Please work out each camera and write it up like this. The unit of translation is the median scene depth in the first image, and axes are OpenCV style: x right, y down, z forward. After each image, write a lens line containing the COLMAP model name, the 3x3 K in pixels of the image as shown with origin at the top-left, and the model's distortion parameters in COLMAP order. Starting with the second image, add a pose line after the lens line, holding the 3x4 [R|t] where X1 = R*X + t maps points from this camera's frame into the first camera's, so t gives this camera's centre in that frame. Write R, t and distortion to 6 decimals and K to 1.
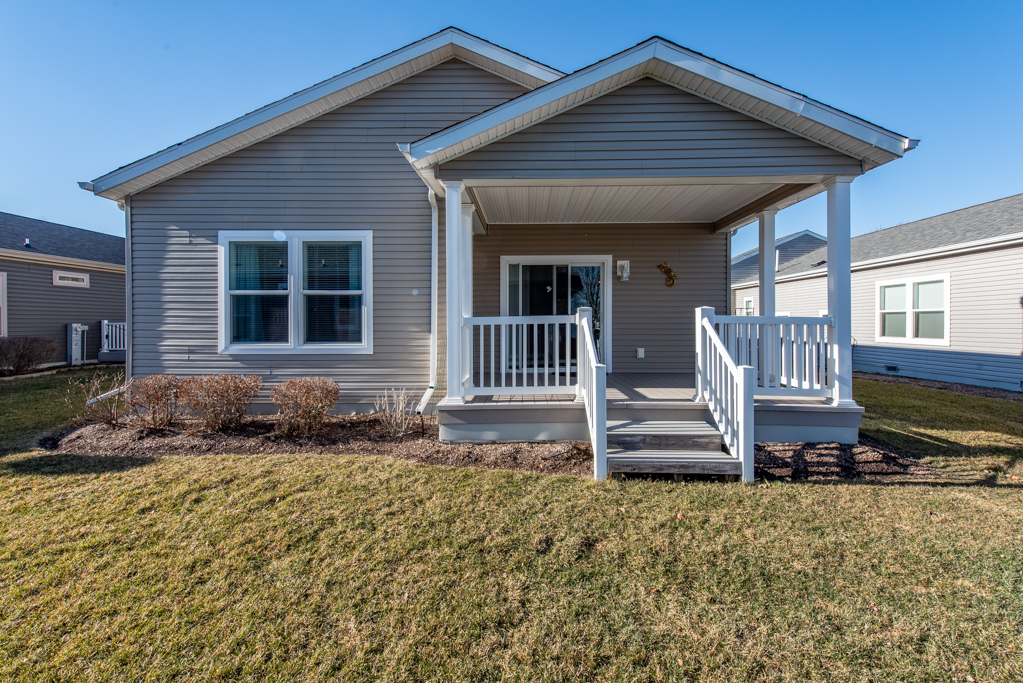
lens RADIAL K [[441.1, 0, 512.9], [0, 441.1, 337.0], [0, 0, 1]] dist [-0.003540, -0.000010]
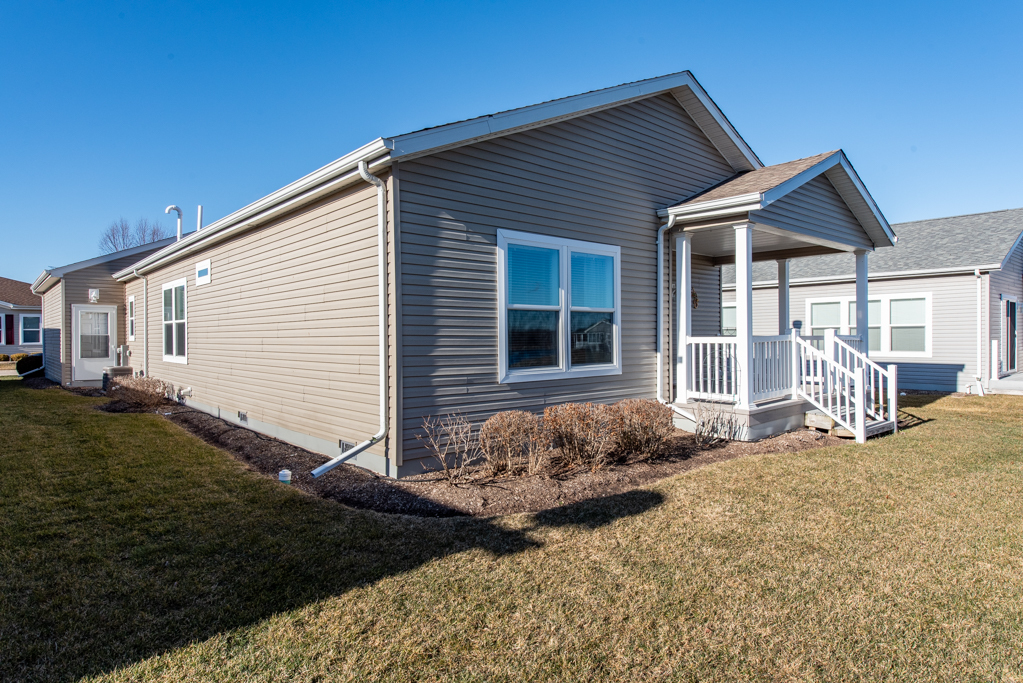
lens RADIAL K [[617.3, 0, 513.2], [0, 617.3, 341.0], [0, 0, 1]] dist [0.000747, 0.000714]
pose [[0.742447, -0.009686, 0.669835, -1.396348], [0.008007, 0.999952, 0.005585, -0.044437], [-0.669857, 0.001217, 0.742489, 0.153061]]
